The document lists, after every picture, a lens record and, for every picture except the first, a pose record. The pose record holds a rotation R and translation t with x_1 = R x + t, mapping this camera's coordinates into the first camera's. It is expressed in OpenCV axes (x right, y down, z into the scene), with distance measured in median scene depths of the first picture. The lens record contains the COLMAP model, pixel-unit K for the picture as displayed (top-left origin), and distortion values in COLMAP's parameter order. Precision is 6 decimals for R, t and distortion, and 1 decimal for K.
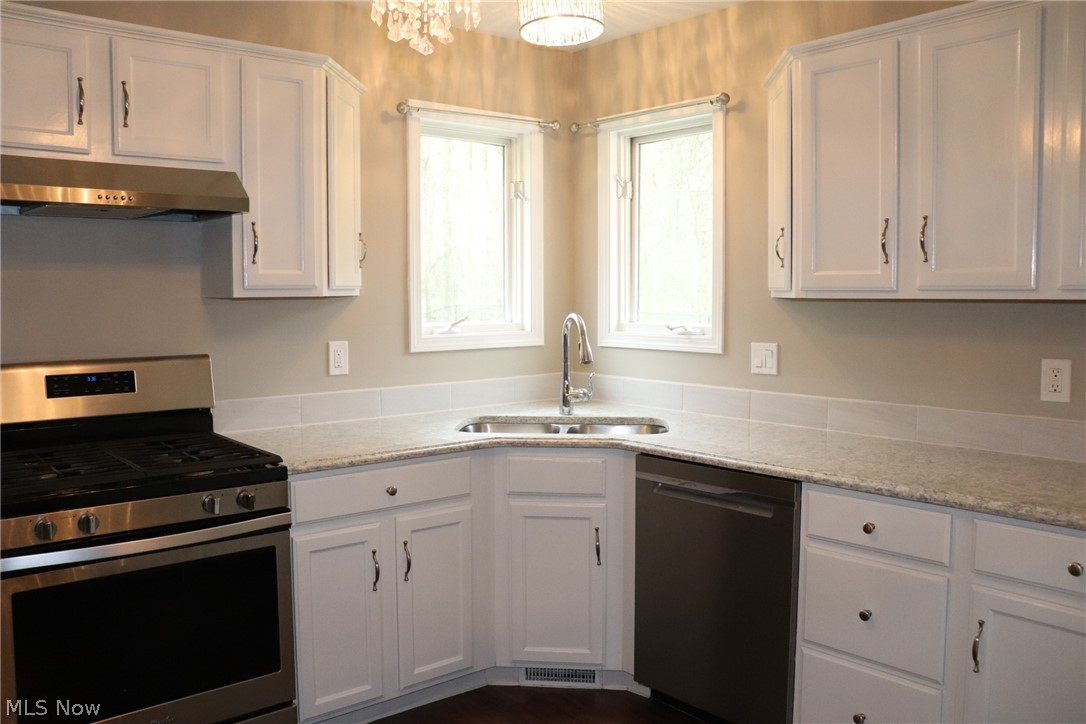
lens RADIAL K [[940.8, 0, 542.7], [0, 940.8, 325.5], [0, 0, 1]] dist [-0.003081, -0.003075]
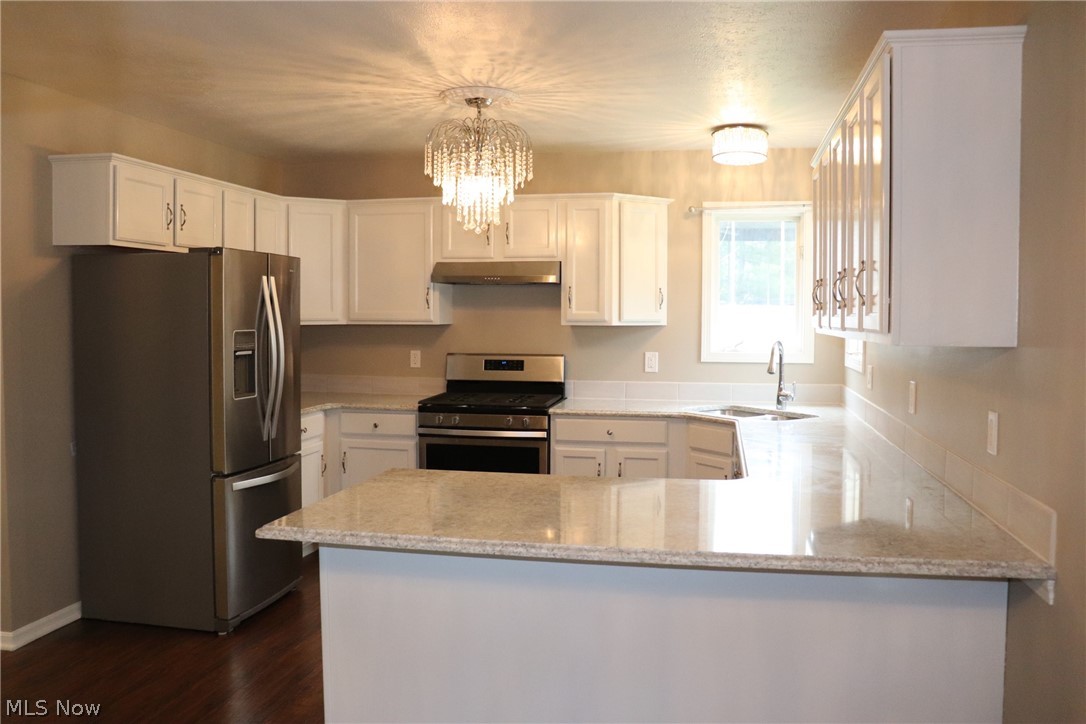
lens RADIAL K [[932.5, 0, 543.0], [0, 932.5, 362.0], [0, 0, 1]] dist [-0.002850, -0.001086]
pose [[0.631214, 0.048908, -0.774065, 0.958012], [-0.036996, 0.998772, 0.032938, -0.013551], [0.774726, 0.007846, 0.632249, -0.206885]]
